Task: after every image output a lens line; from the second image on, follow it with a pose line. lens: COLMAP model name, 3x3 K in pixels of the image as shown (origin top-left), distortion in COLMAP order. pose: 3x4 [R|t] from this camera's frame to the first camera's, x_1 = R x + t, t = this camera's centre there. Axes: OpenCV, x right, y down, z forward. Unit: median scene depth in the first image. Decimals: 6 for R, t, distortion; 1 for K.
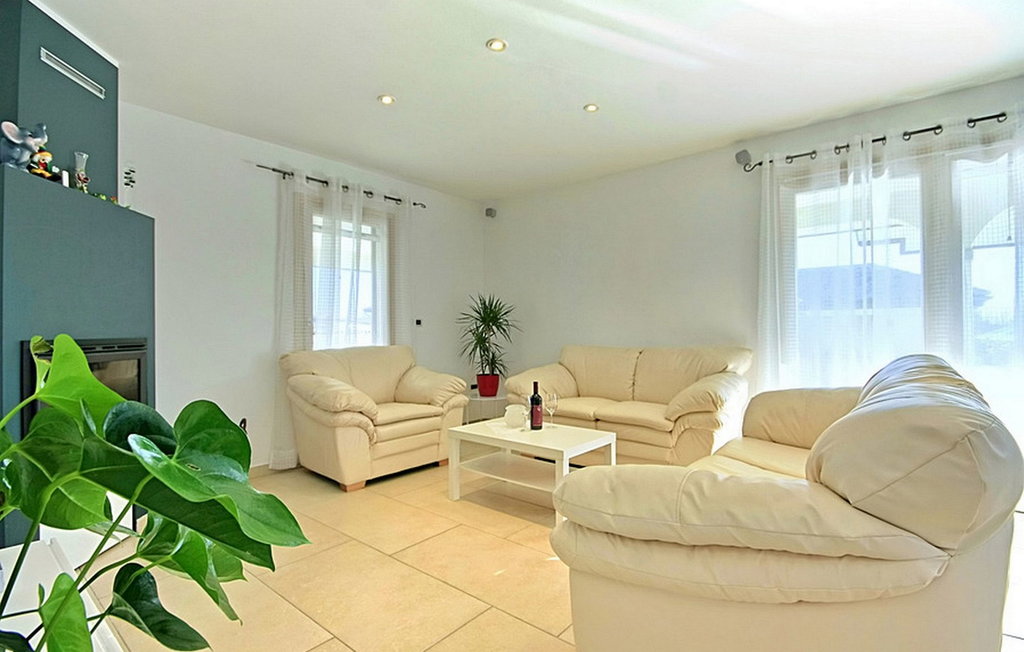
lens RADIAL K [[486.4, 0, 512.0], [0, 486.4, 326.0], [0, 0, 1]] dist [0.000359, 0.000708]
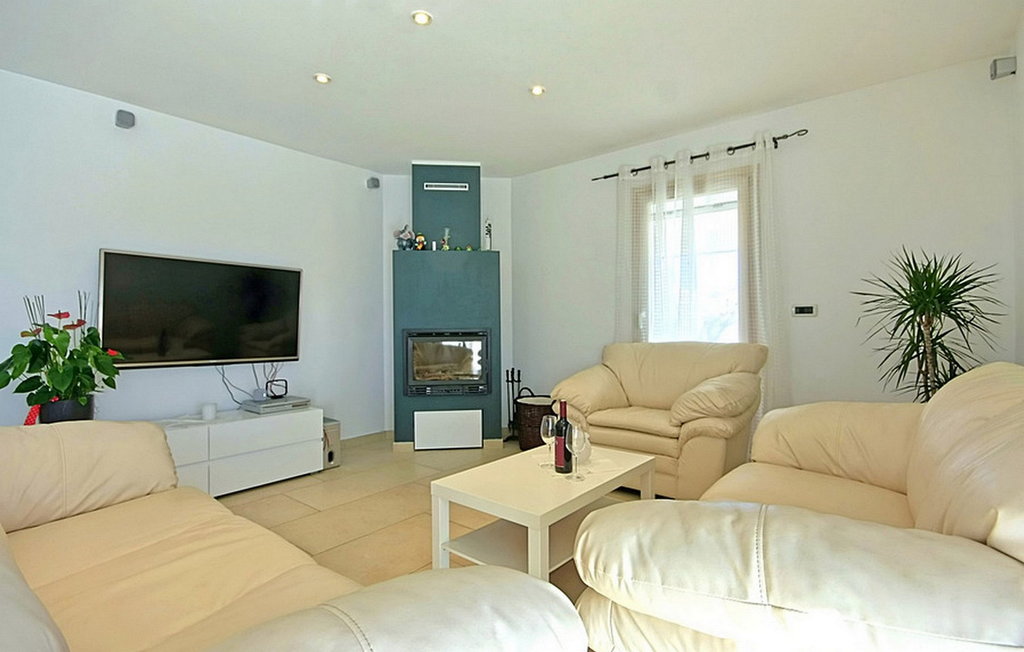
lens RADIAL K [[486.4, 0, 512.0], [0, 486.4, 326.0], [0, 0, 1]] dist [0.000359, 0.000708]
pose [[0.012648, -0.002134, -0.999918, 0.595995], [0.013621, 0.999905, -0.001961, 0.012794], [0.999827, -0.013595, 0.012675, 0.763007]]
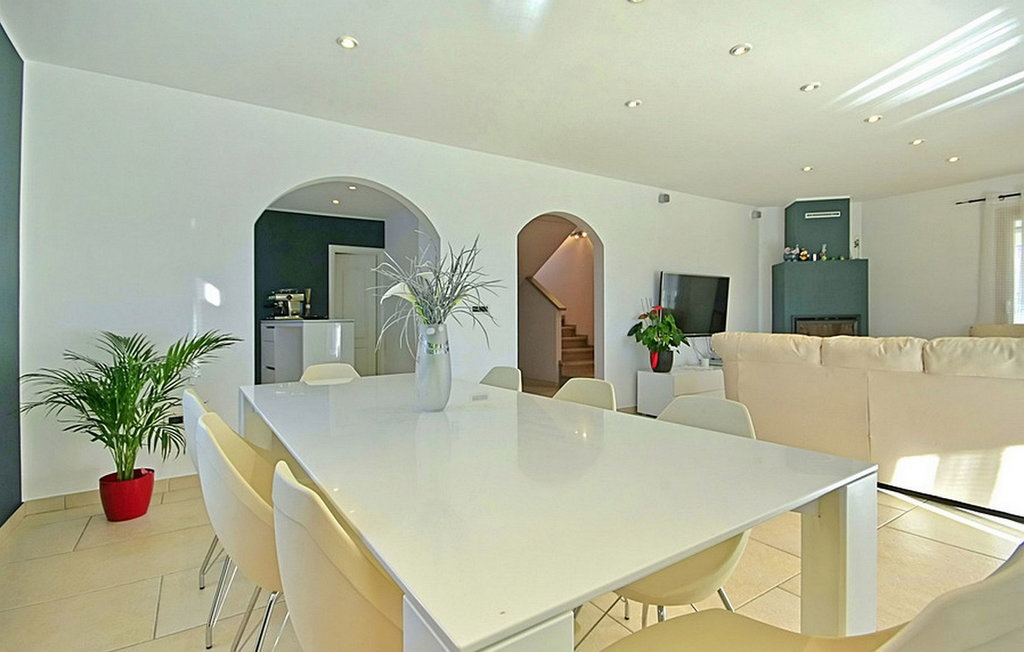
lens RADIAL K [[486.4, 0, 512.0], [0, 486.4, 326.0], [0, 0, 1]] dist [0.000359, 0.000708]
pose [[-0.283310, 0.027195, -0.958643, 1.315512], [0.022933, 0.999504, 0.021577, -0.007649], [0.958754, -0.015872, -0.283793, 0.082389]]
